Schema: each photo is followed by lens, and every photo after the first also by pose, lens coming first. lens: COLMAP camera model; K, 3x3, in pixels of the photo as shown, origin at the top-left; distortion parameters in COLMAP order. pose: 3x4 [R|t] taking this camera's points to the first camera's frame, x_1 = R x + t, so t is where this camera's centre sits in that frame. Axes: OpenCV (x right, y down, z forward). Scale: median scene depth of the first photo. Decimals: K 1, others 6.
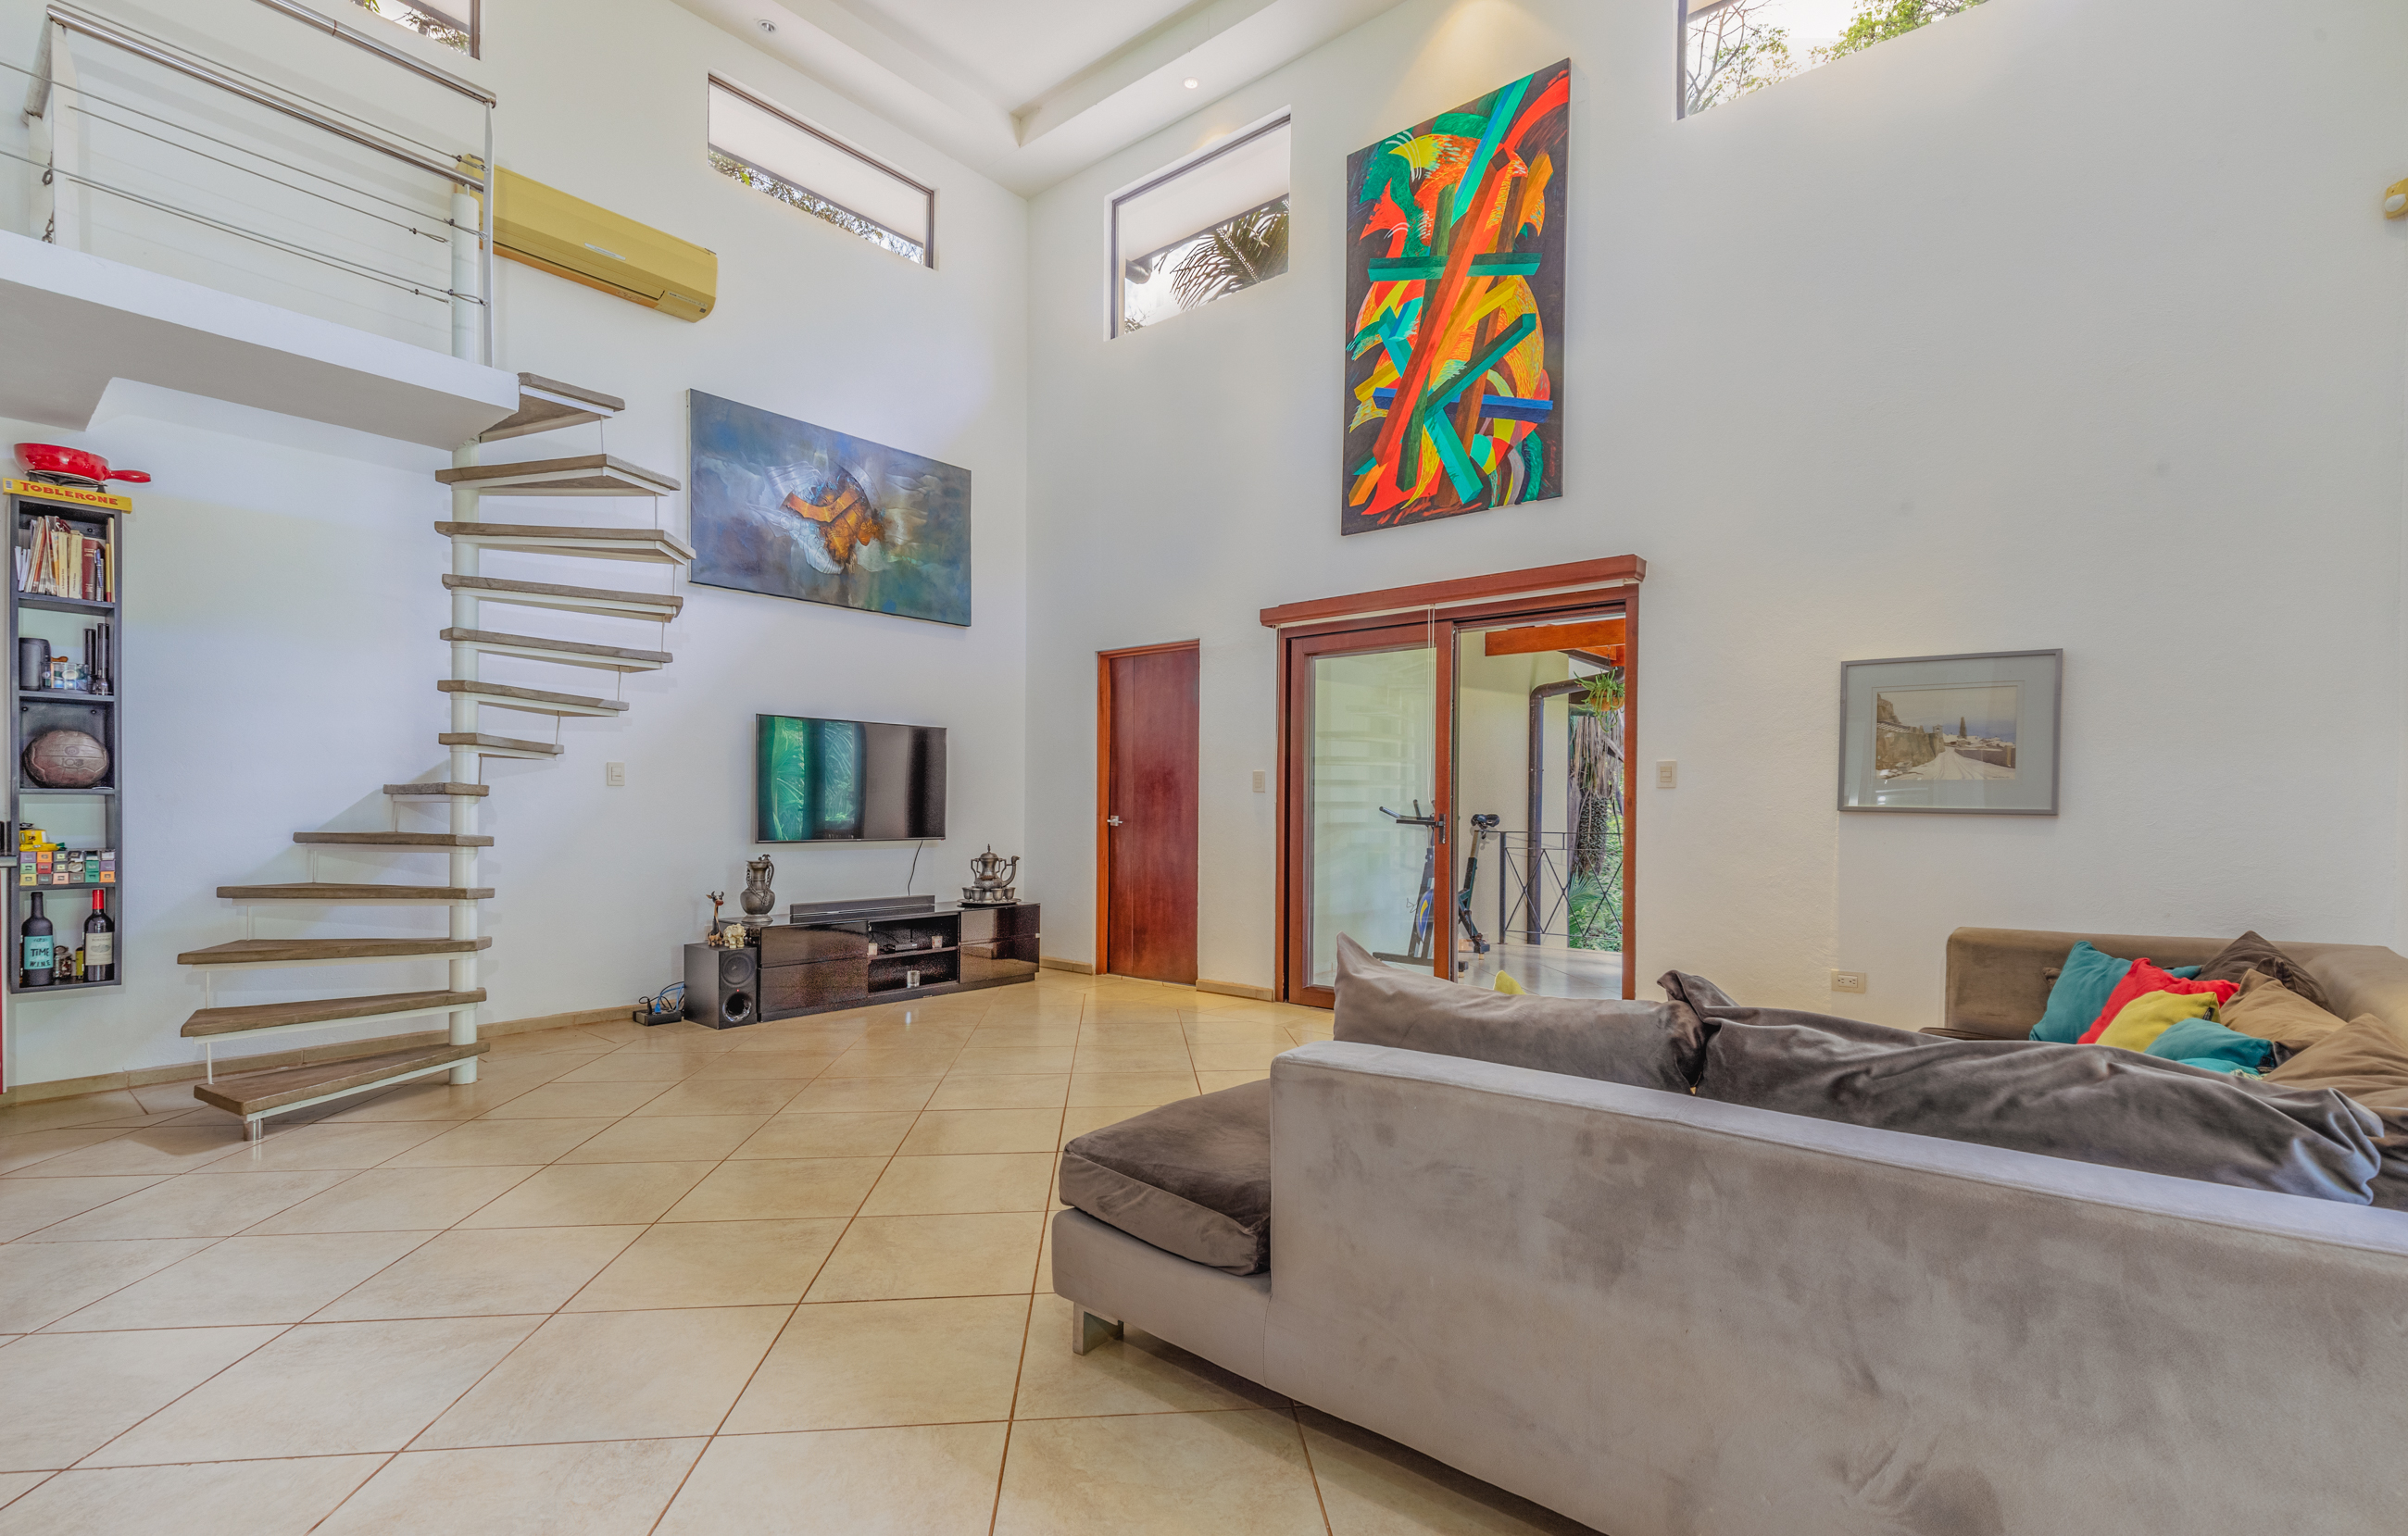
lens RADIAL K [[1112.4, 0, 1206.3], [0, 1112.4, 815.2], [0, 0, 1]] dist [0.013442, -0.000108]
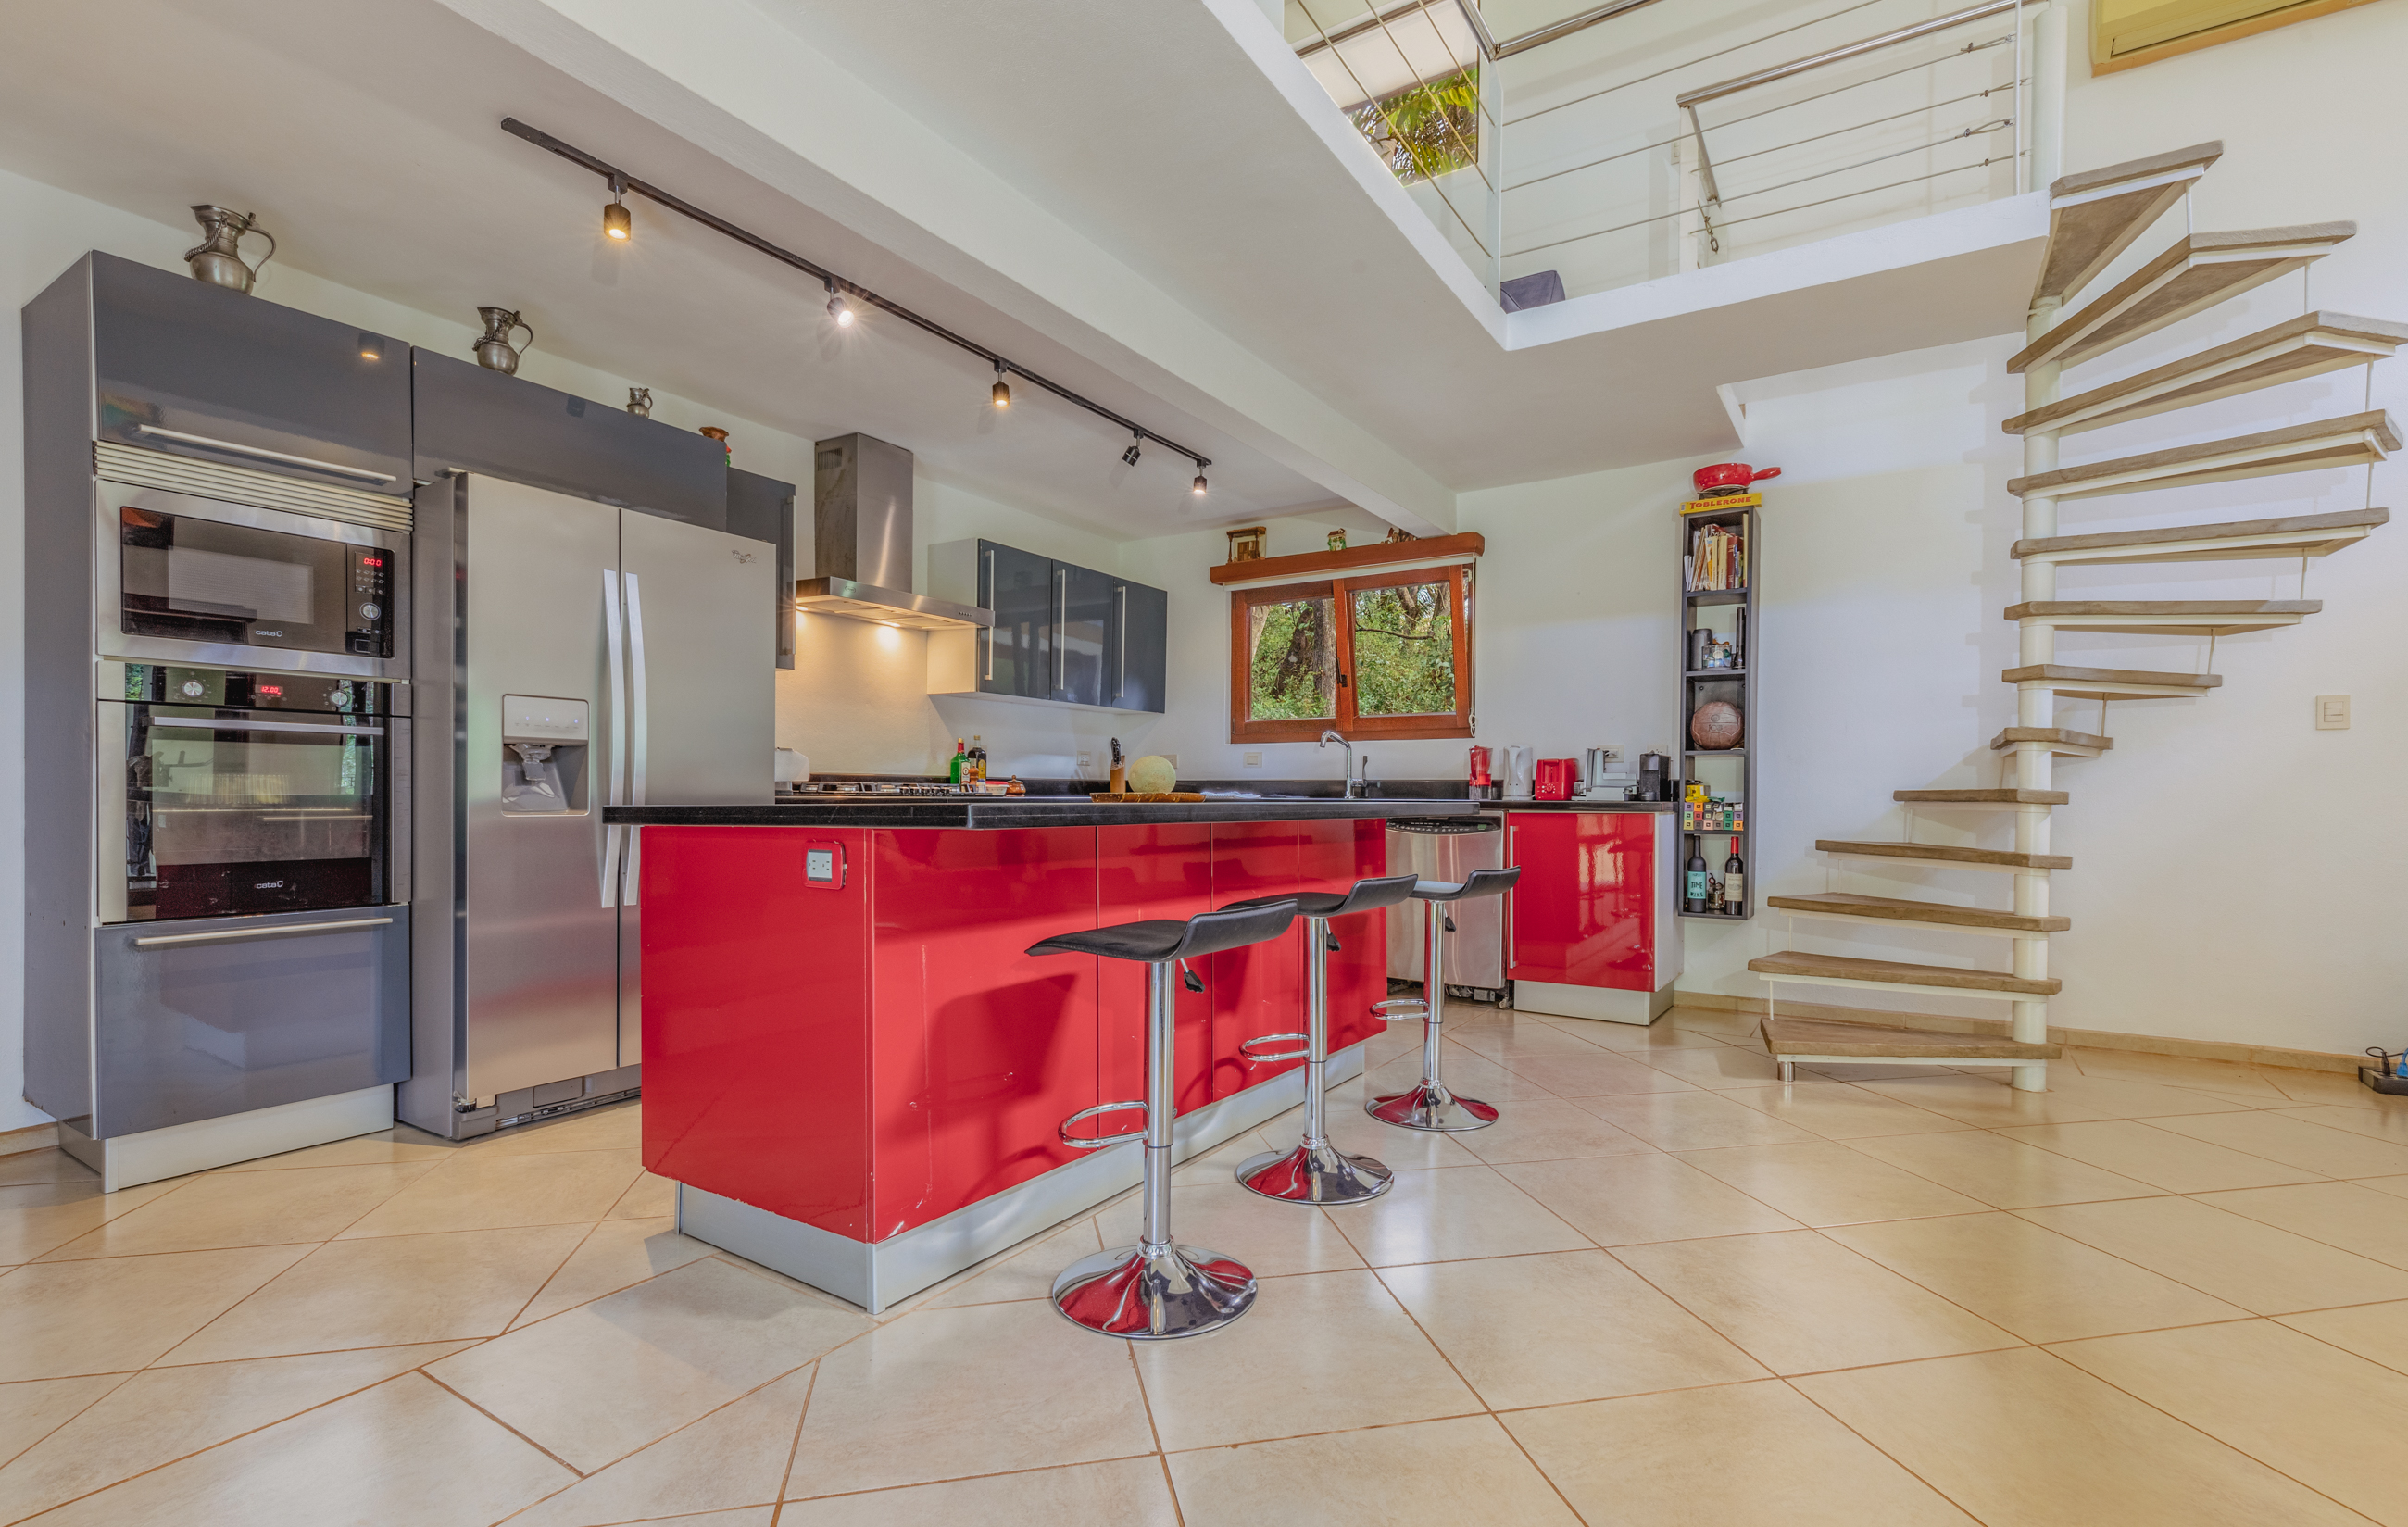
lens RADIAL K [[1074.0, 0, 1206.0], [0, 1074.0, 814.8], [0, 0, 1]] dist [0.001014, -0.000088]
pose [[0.123210, 0.014538, -0.992274, 0.054124], [-0.013984, 0.999819, 0.012912, 0.036834], [0.992282, 0.012285, 0.123391, 0.318684]]
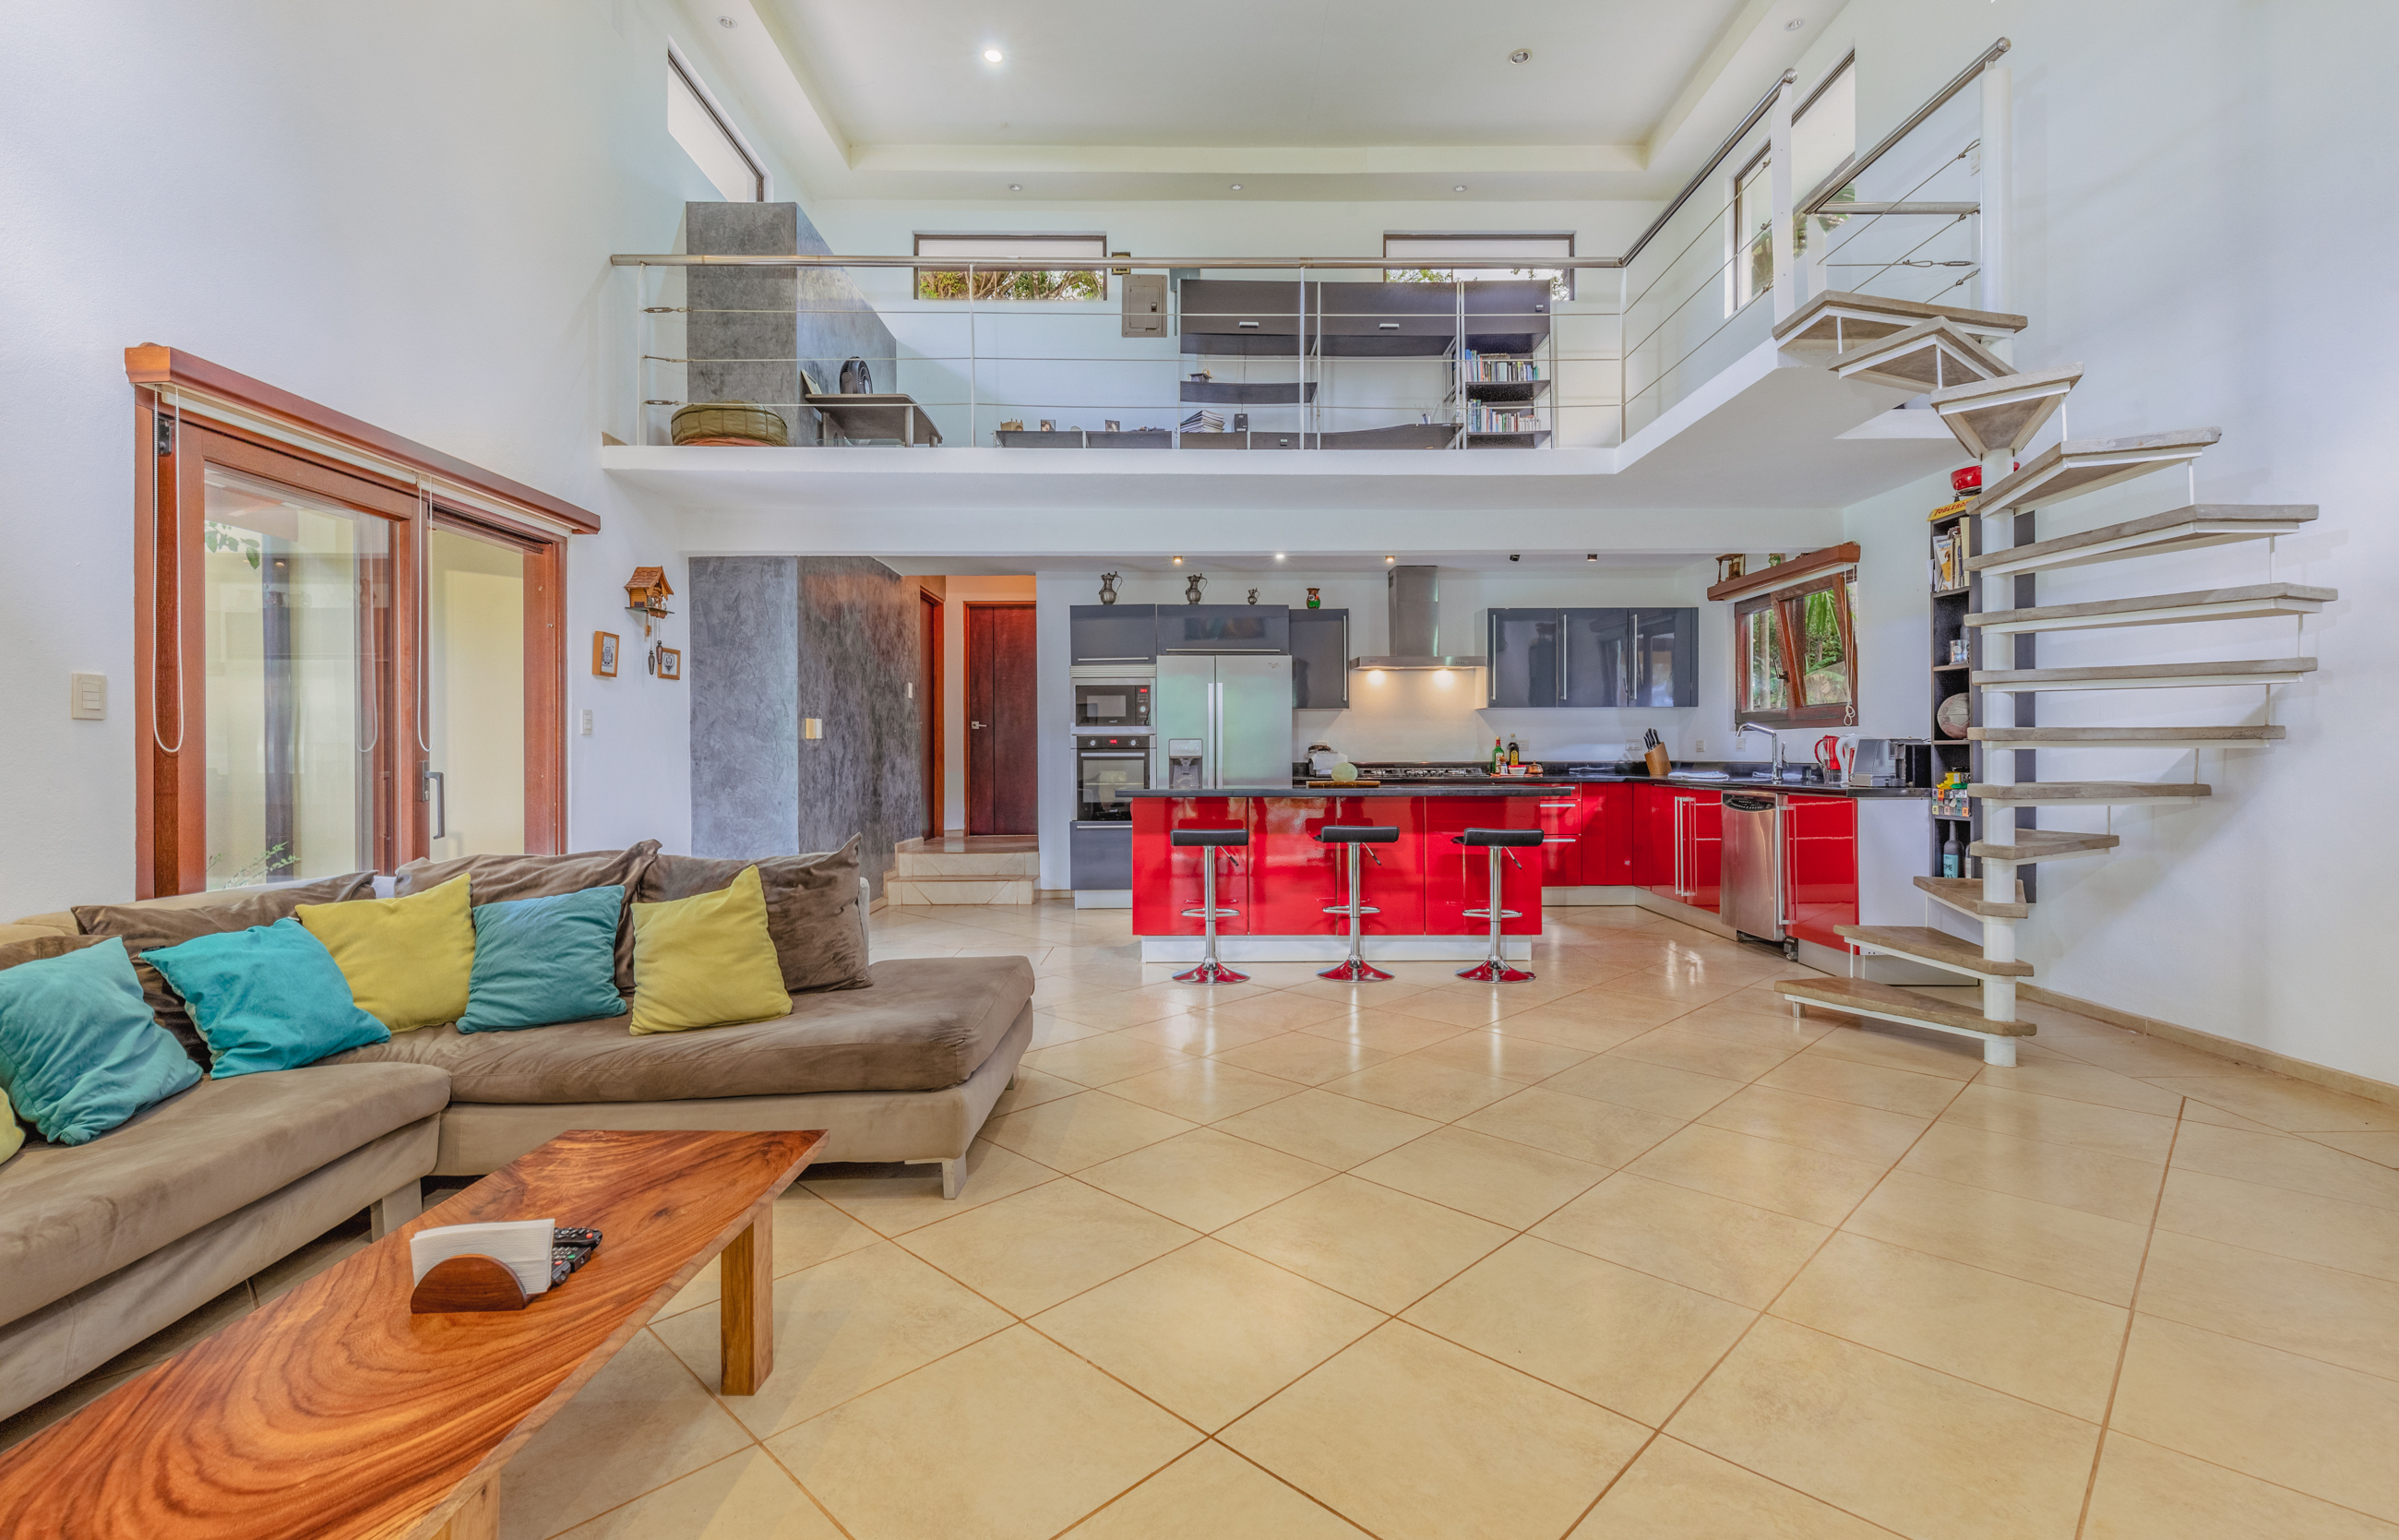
lens RADIAL K [[1072.4, 0, 1199.5], [0, 1072.4, 770.0], [0, 0, 1]] dist [-0.001655, 0.000064]
pose [[-0.768743, 0.009872, -0.639482, 0.408945], [-0.003324, 0.999806, 0.019430, -0.010688], [0.639549, 0.017063, -0.768561, 1.365546]]
